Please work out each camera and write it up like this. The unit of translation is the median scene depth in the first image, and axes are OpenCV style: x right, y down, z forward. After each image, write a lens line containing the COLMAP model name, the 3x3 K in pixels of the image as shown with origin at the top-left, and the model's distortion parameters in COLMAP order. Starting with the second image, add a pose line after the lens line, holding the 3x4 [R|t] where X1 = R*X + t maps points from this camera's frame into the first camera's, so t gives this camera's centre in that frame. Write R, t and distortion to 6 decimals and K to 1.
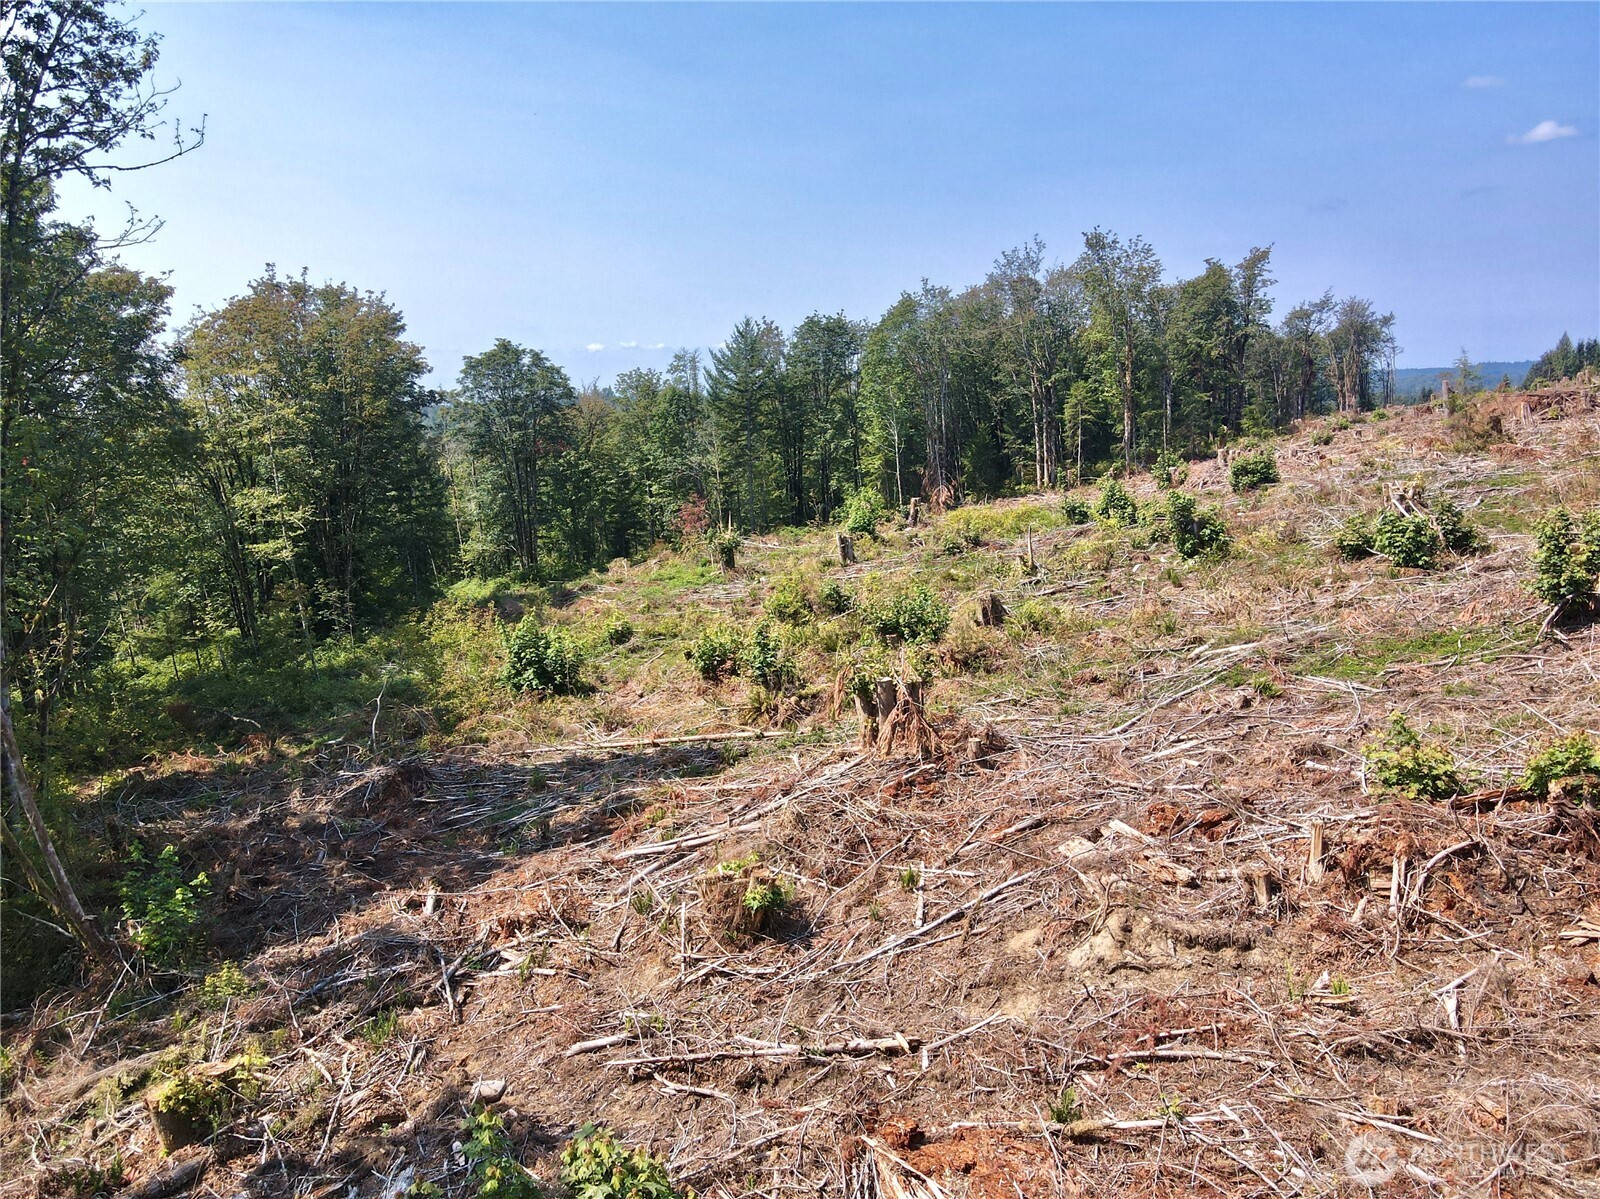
lens RADIAL K [[1181.6, 0, 800.0], [0, 1181.6, 599.5], [0, 0, 1]] dist [0.002744, -0.000455]
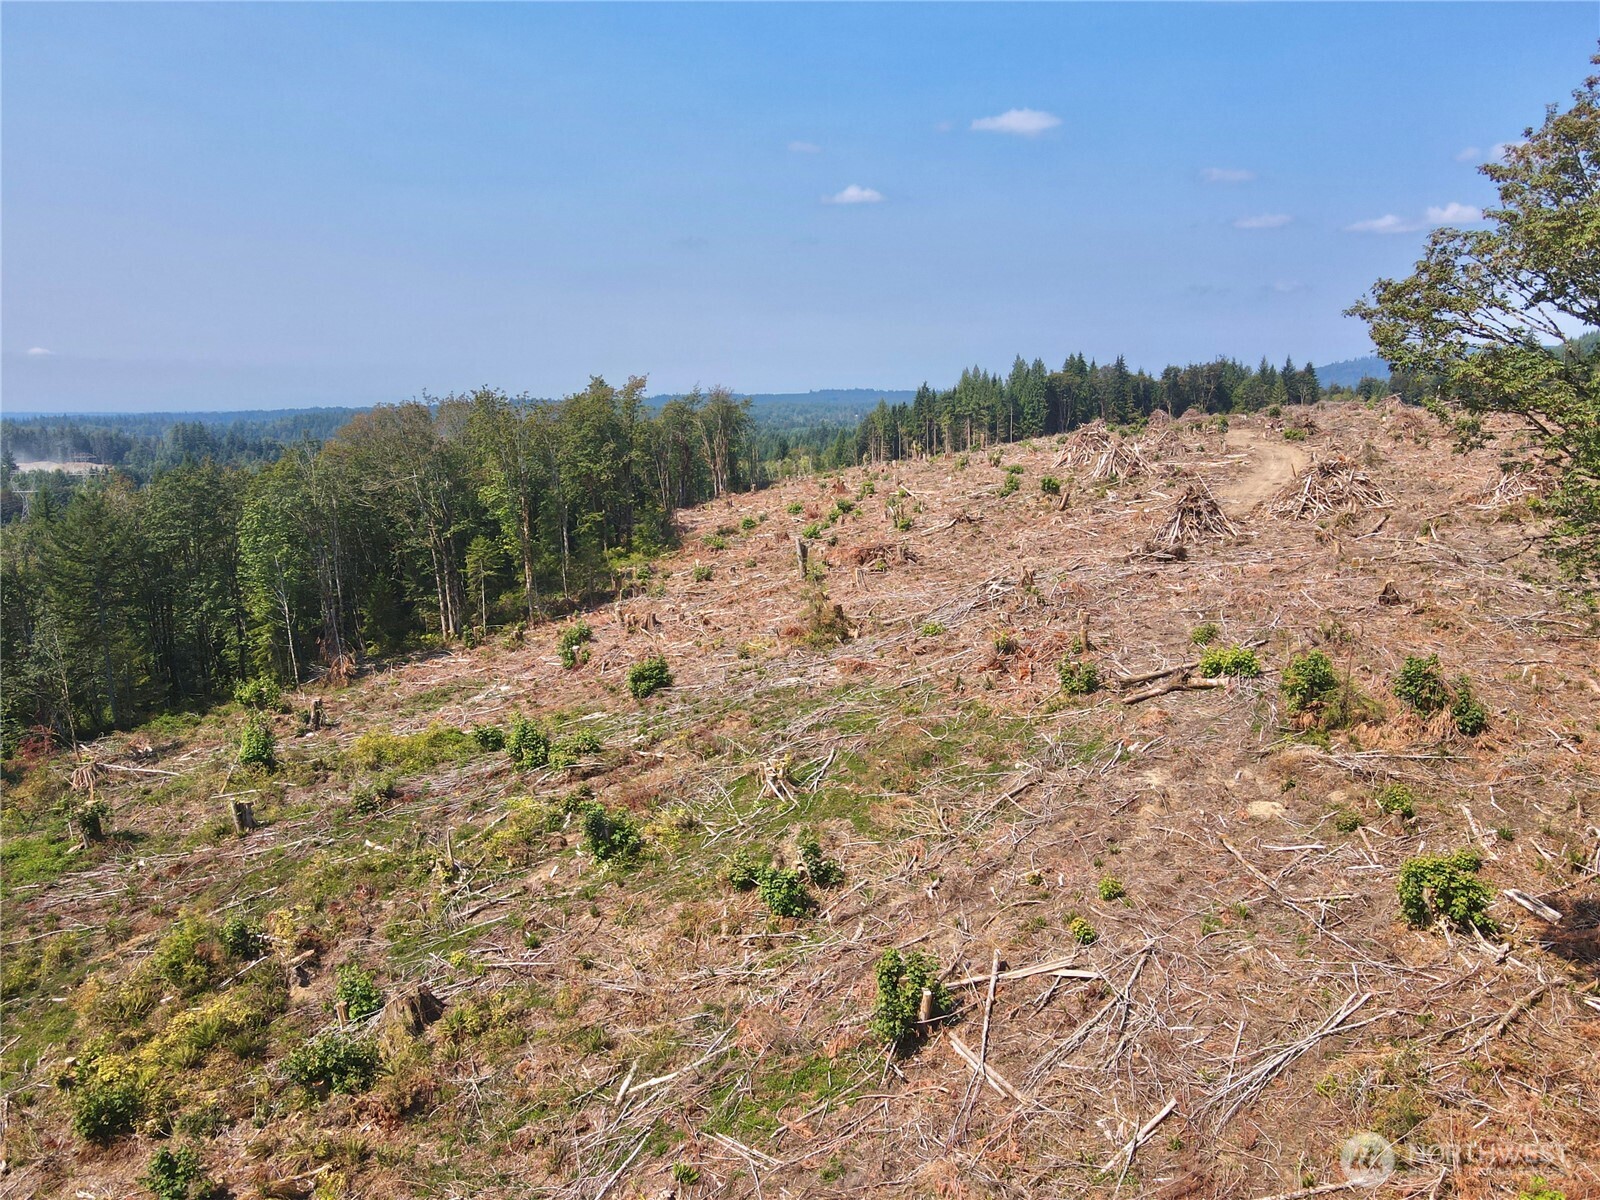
lens RADIAL K [[1181.6, 0, 800.0], [0, 1181.6, 600.0], [0, 0, 1]] dist [0.002744, -0.000455]
pose [[0.879084, -0.064434, 0.472292, -0.002579], [0.069365, 0.997567, 0.006987, -0.119770], [-0.471594, 0.026618, 0.881414, -0.017360]]
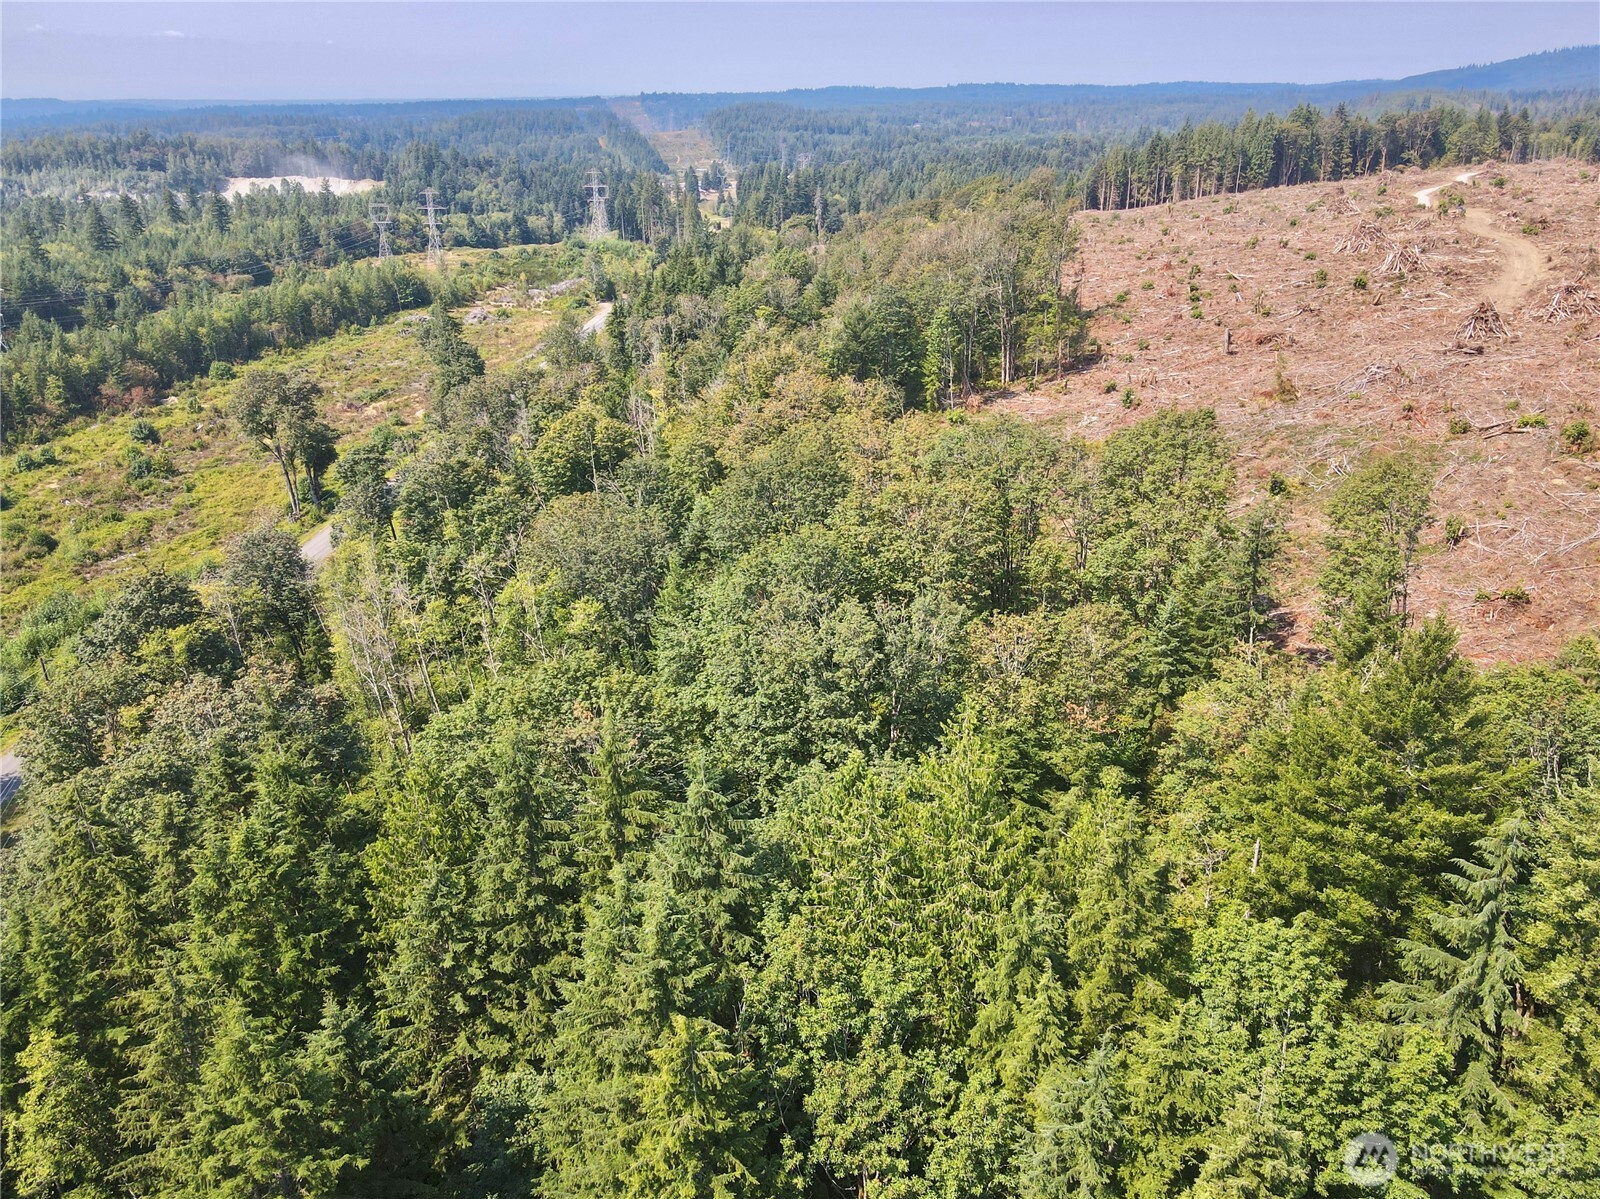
lens RADIAL K [[1181.6, 0, 800.0], [0, 1181.6, 599.5], [0, 0, 1]] dist [0.002744, -0.000455]
pose [[0.919271, -0.138478, 0.368462, -0.774225], [0.049812, 0.969474, 0.240080, -0.230683], [-0.390460, -0.202345, 0.898108, -0.483508]]
